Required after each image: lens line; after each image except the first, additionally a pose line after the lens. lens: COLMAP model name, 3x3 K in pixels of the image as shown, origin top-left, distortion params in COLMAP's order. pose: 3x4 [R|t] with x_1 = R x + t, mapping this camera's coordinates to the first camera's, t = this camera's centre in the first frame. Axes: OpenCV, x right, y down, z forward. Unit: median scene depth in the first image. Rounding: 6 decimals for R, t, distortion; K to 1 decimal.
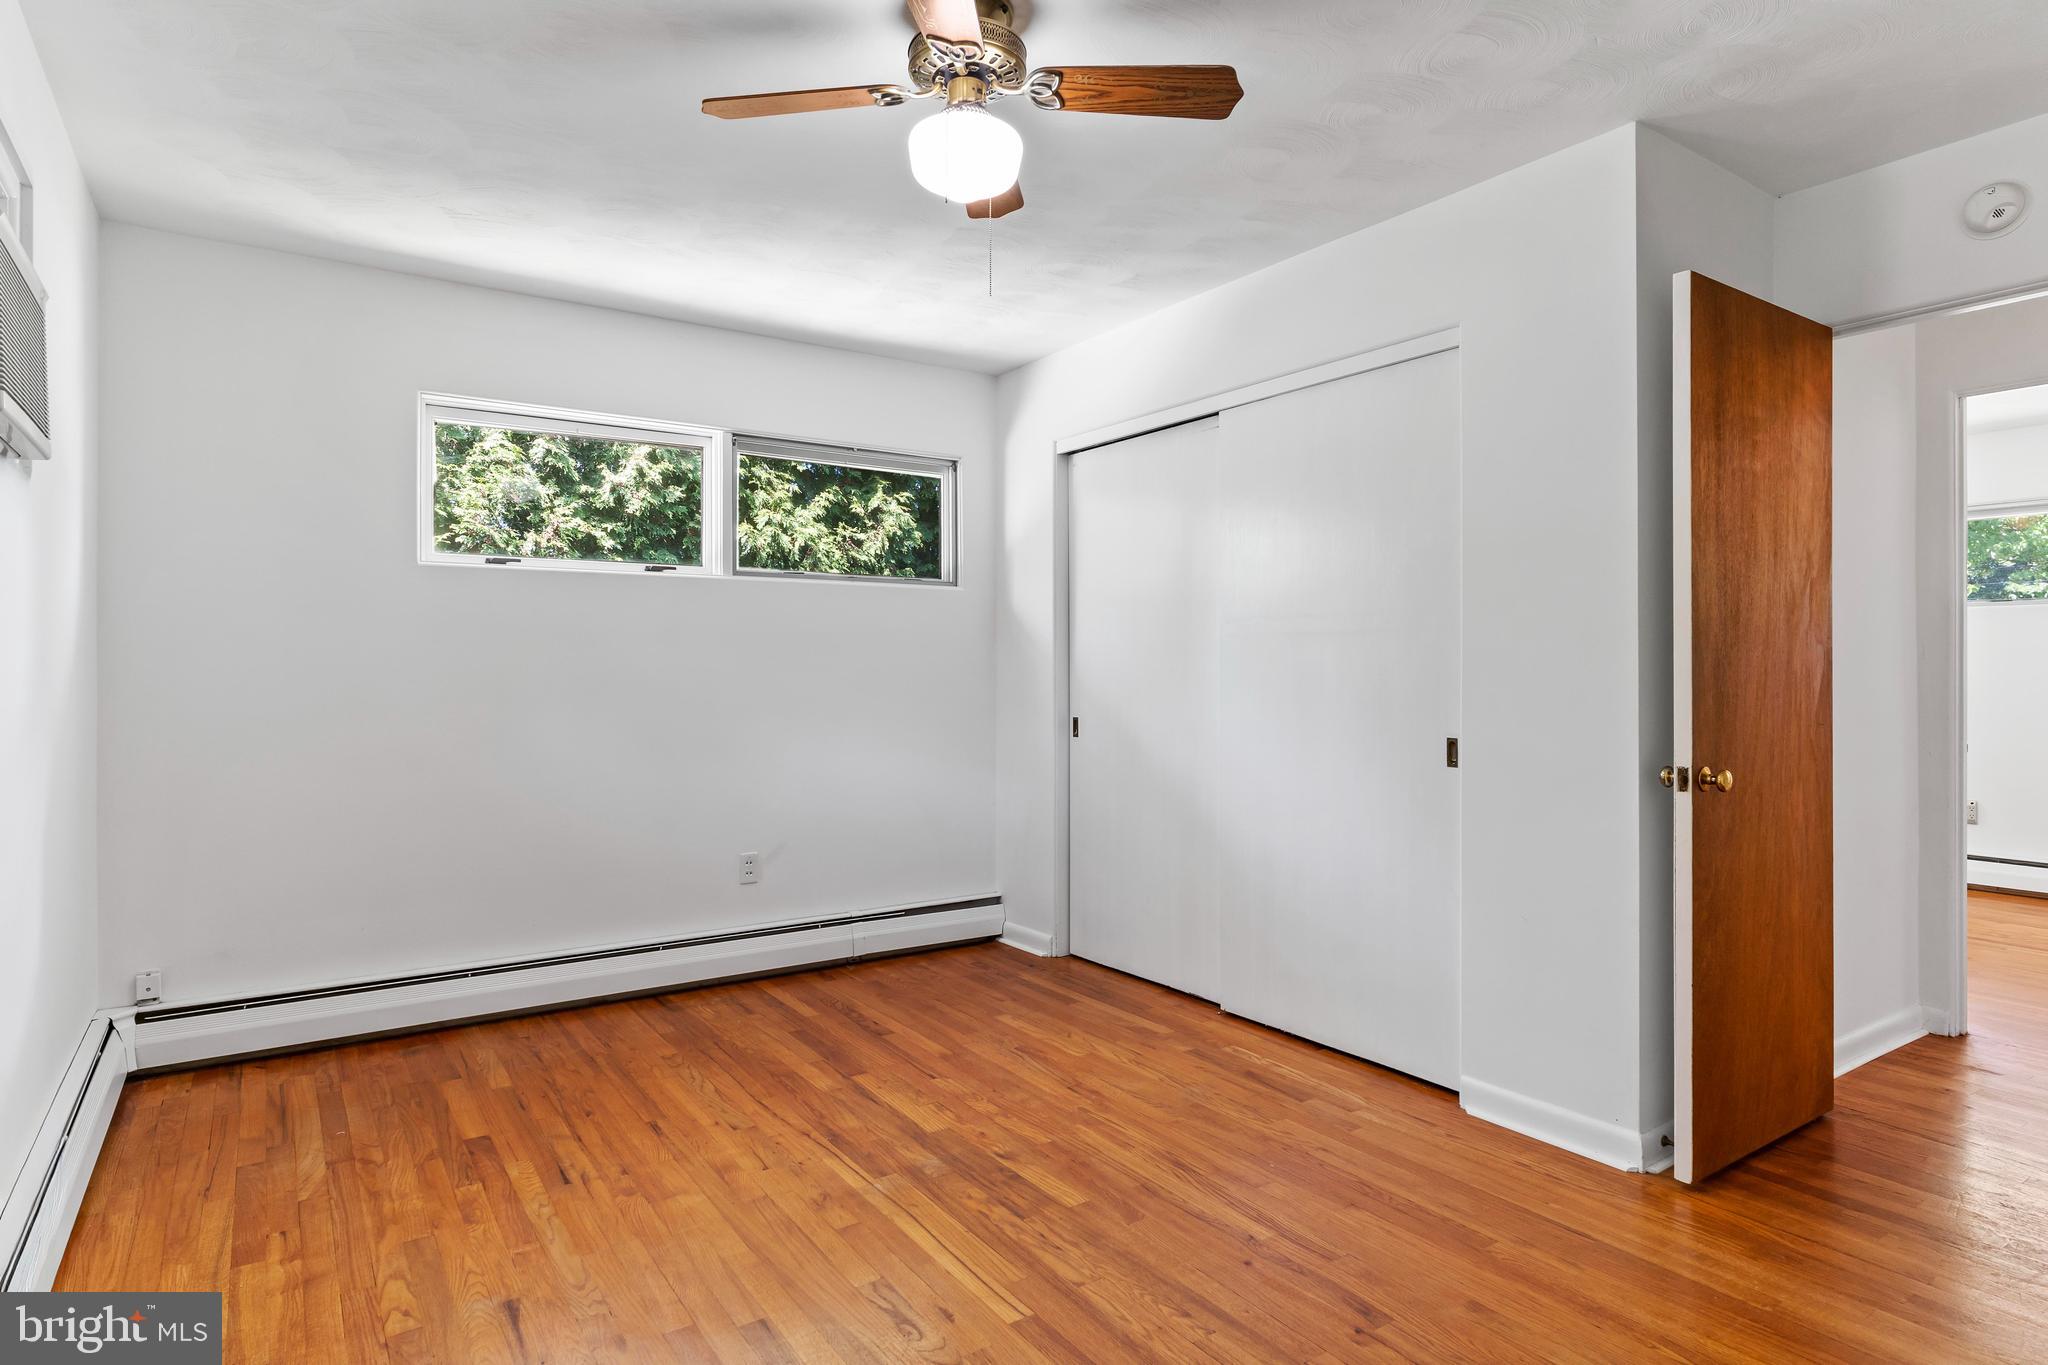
lens RADIAL K [[1052.0, 0, 1011.9], [0, 1052.0, 676.3], [0, 0, 1]] dist [-0.005609, 0.002174]
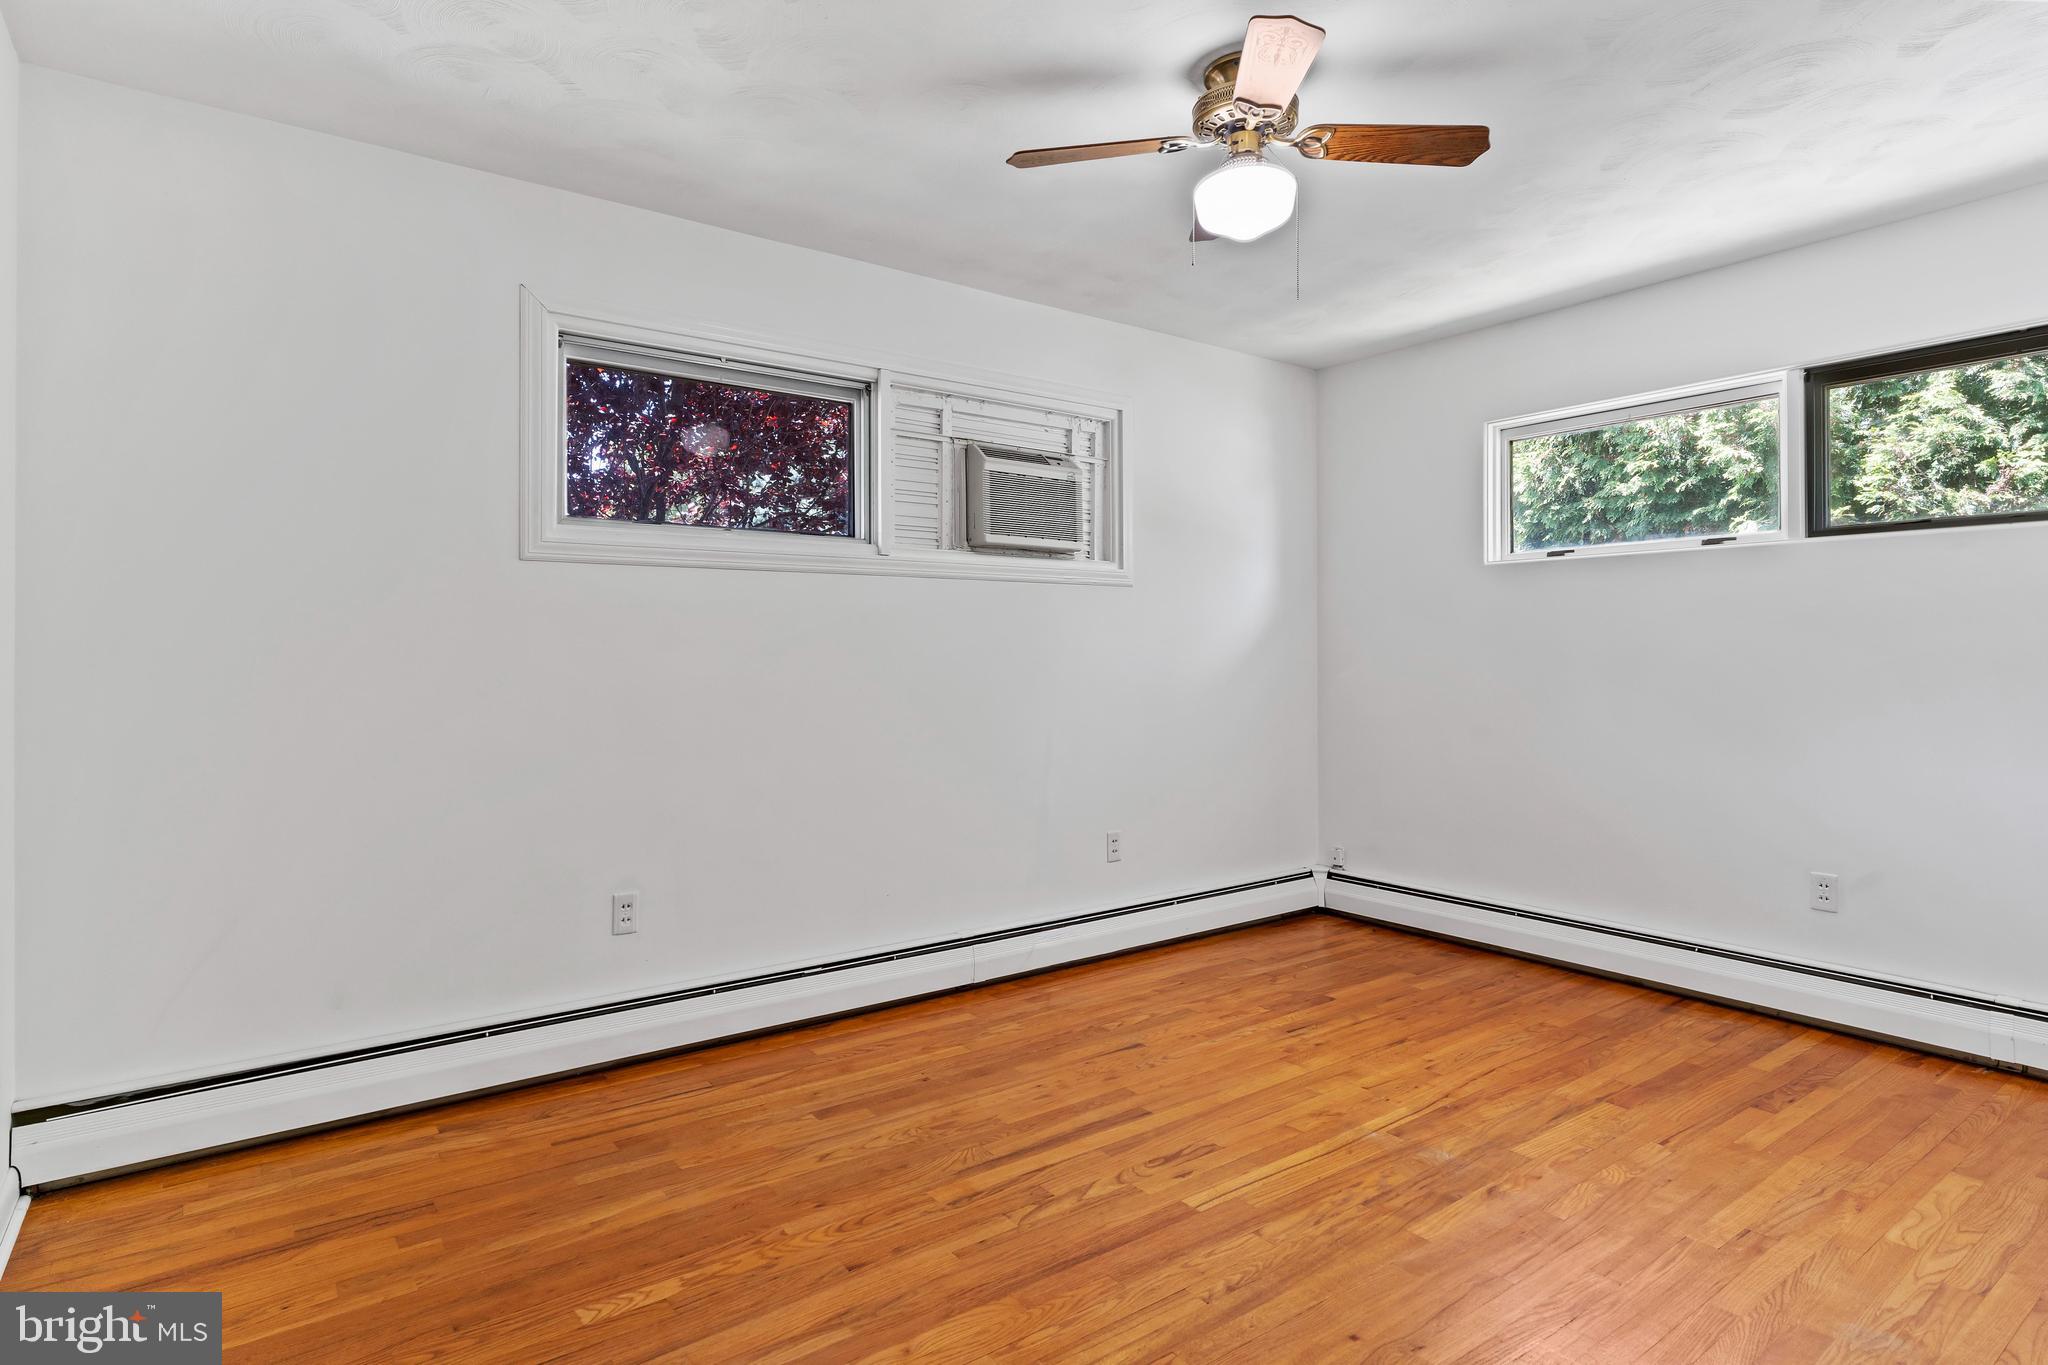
lens RADIAL K [[1052.0, 0, 1011.9], [0, 1052.0, 676.3], [0, 0, 1]] dist [-0.005609, 0.002174]
pose [[0.072081, 0.018067, -0.997235, 0.736430], [-0.003966, 0.999833, 0.017827, 0.010841], [0.997391, 0.002670, 0.072141, 0.473727]]
